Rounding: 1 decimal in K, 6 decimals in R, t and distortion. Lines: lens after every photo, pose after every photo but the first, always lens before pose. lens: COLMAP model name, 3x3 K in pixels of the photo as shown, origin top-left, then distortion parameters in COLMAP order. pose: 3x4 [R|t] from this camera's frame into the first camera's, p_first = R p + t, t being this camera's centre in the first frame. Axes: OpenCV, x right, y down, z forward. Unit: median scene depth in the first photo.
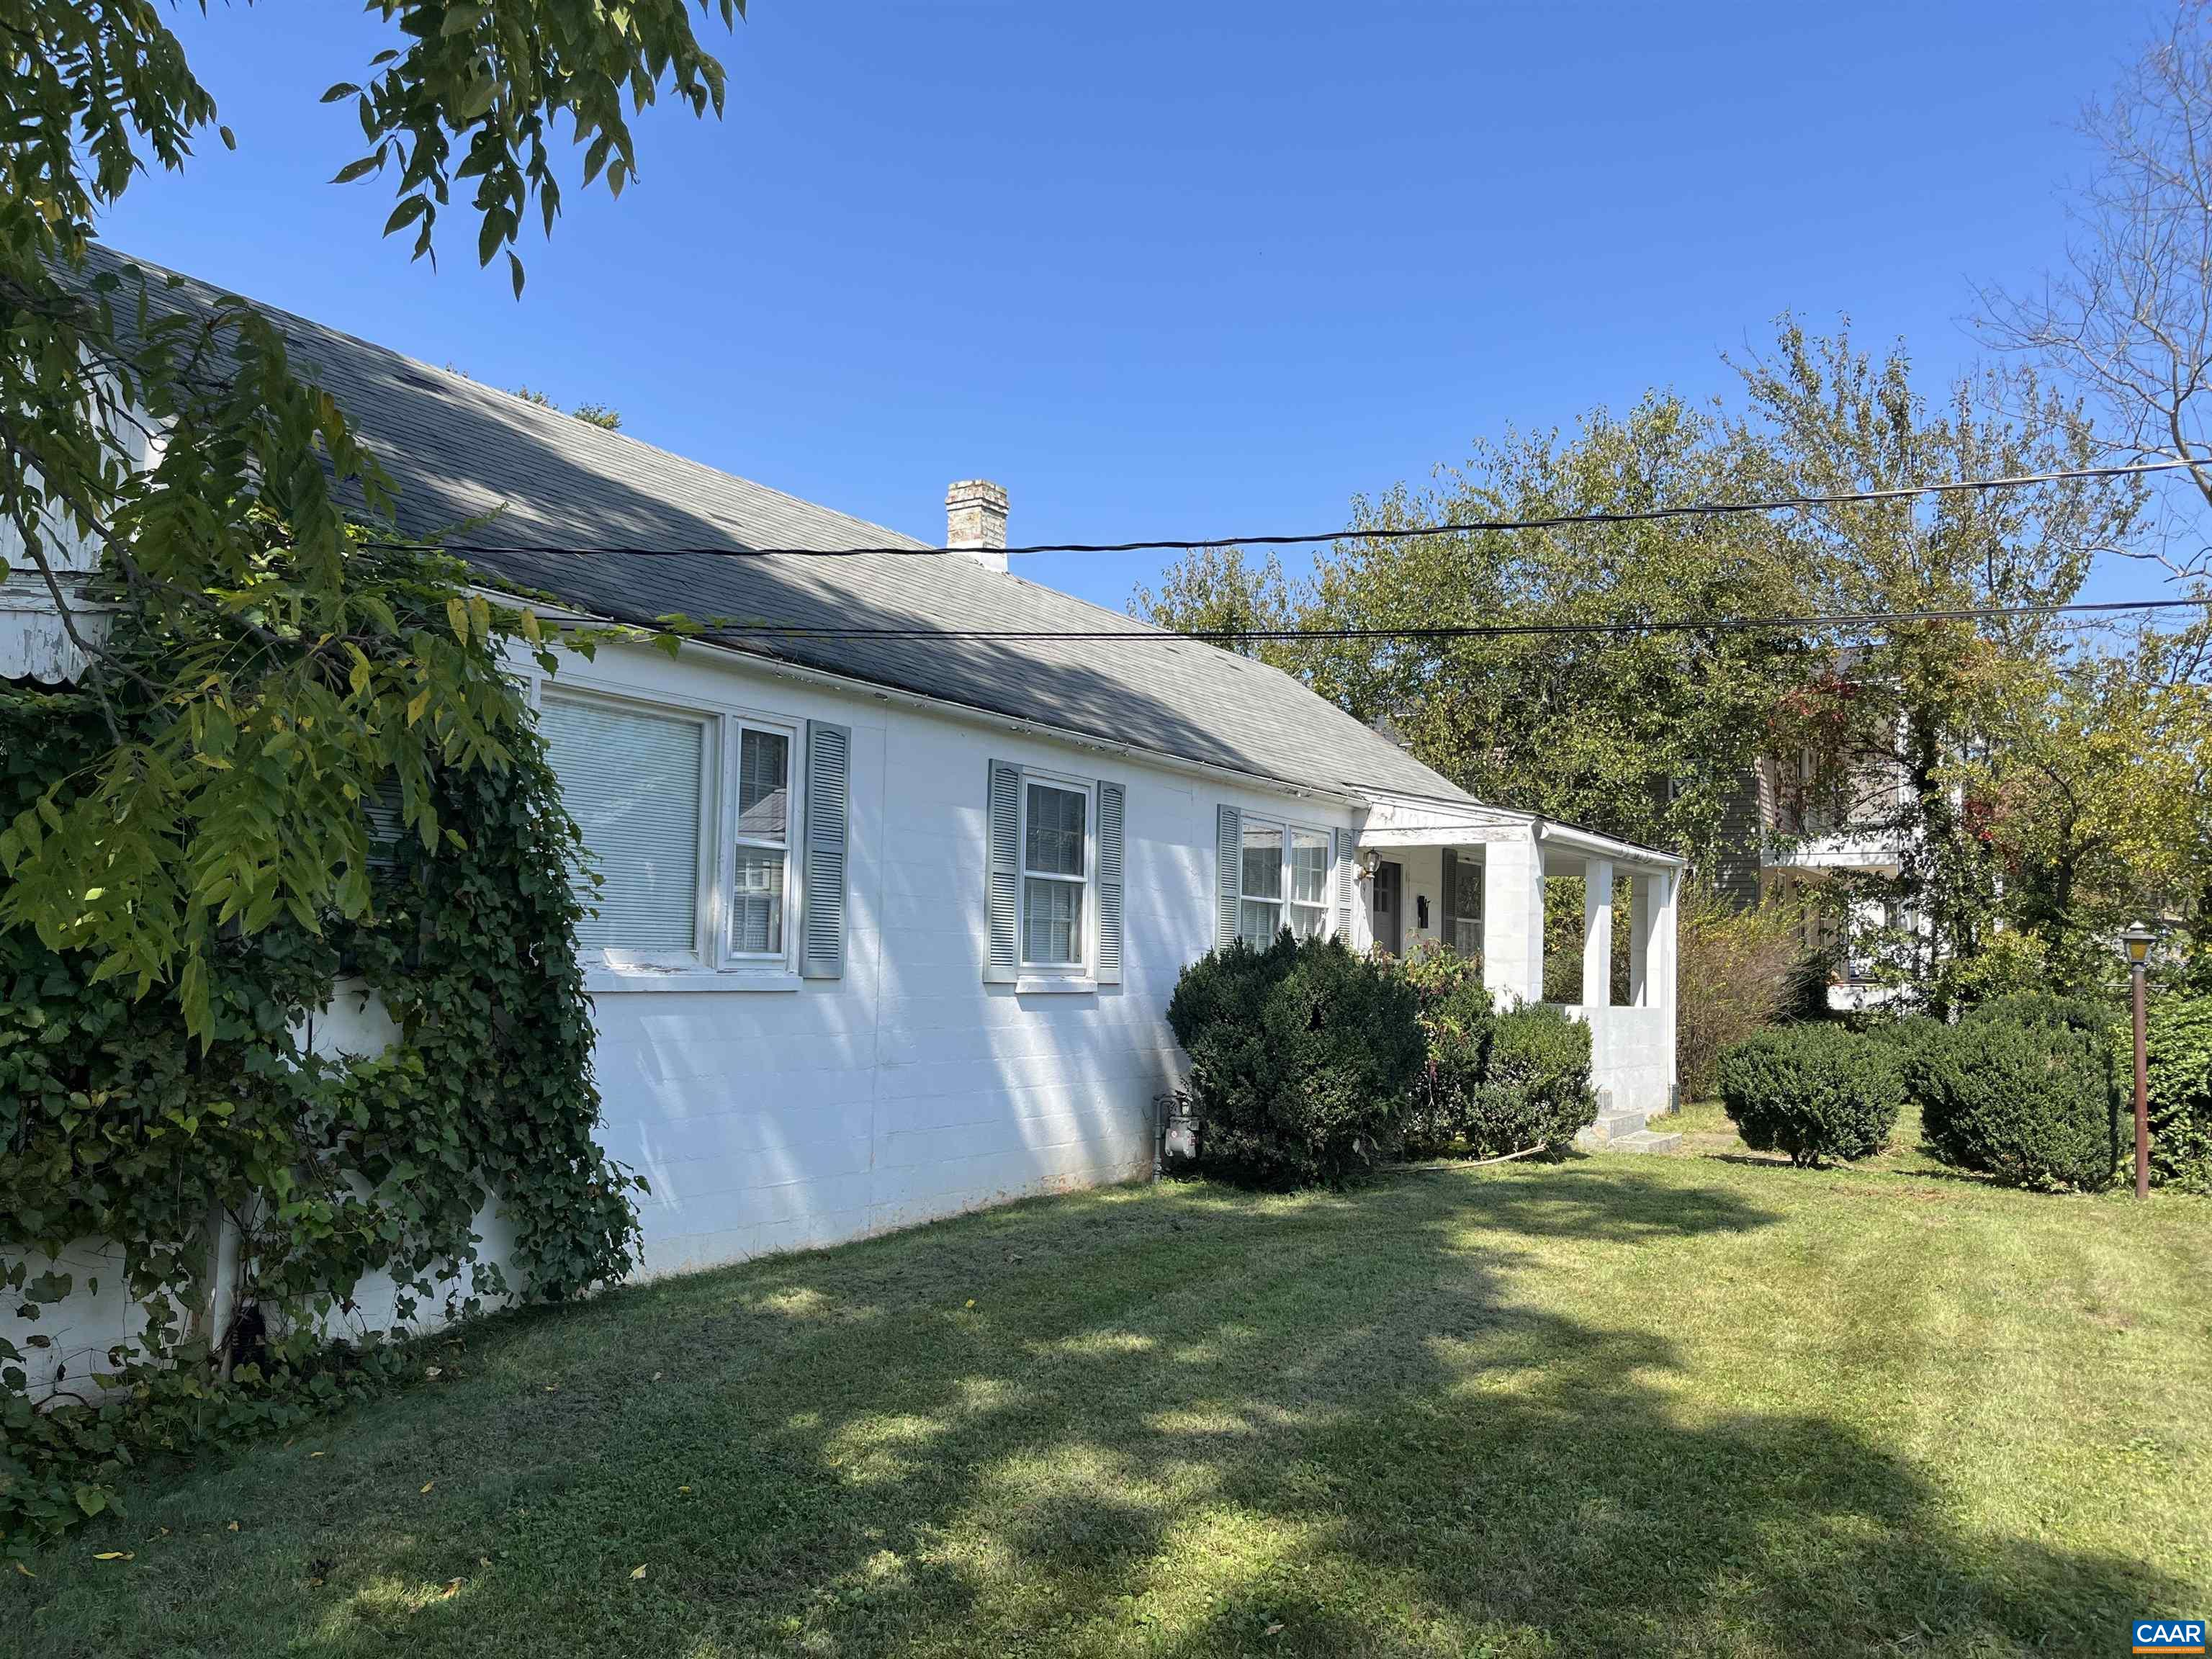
lens RADIAL K [[1734.6, 0, 1106.0], [0, 1734.6, 829.5], [0, 0, 1]] dist [0.032458, -0.004776]
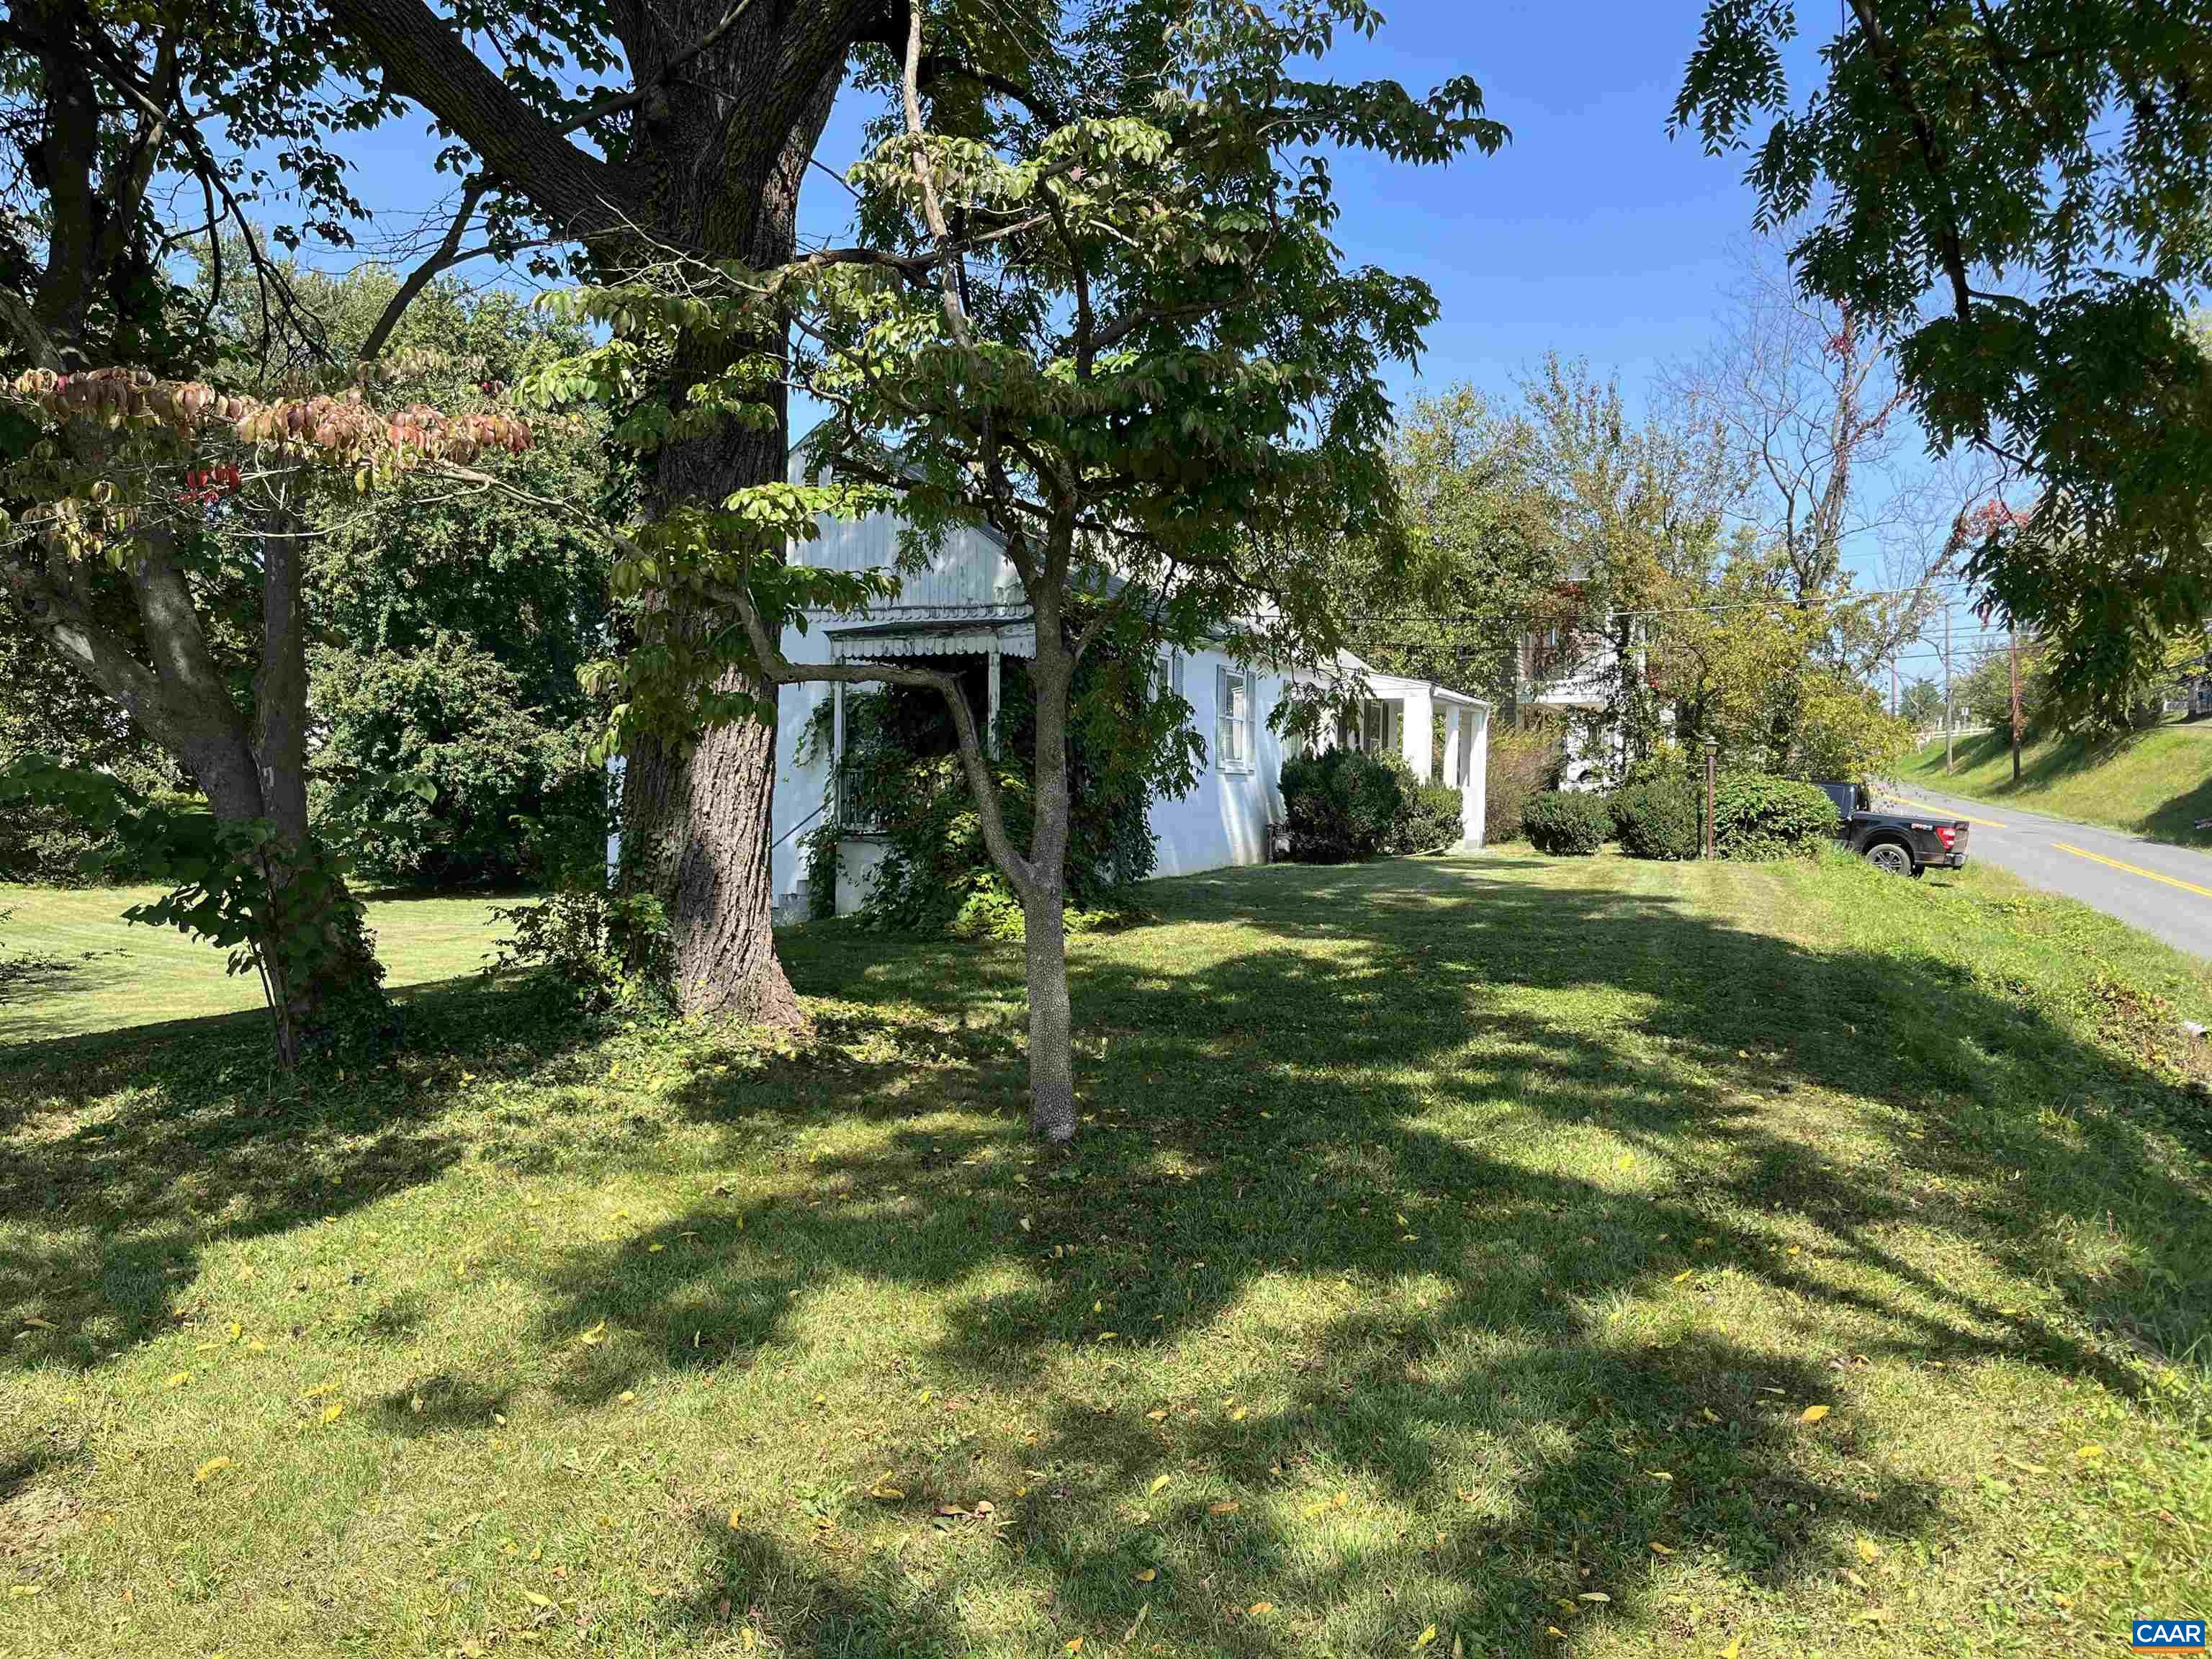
lens RADIAL K [[1588.8, 0, 1106.0], [0, 1588.8, 829.5], [0, 0, 1]] dist [-0.001790, -0.000354]
pose [[0.991802, -0.011679, 0.127247, -0.199106], [-0.001973, 0.994297, 0.106632, -0.020408], [-0.127767, -0.106009, 0.986123, -0.416350]]
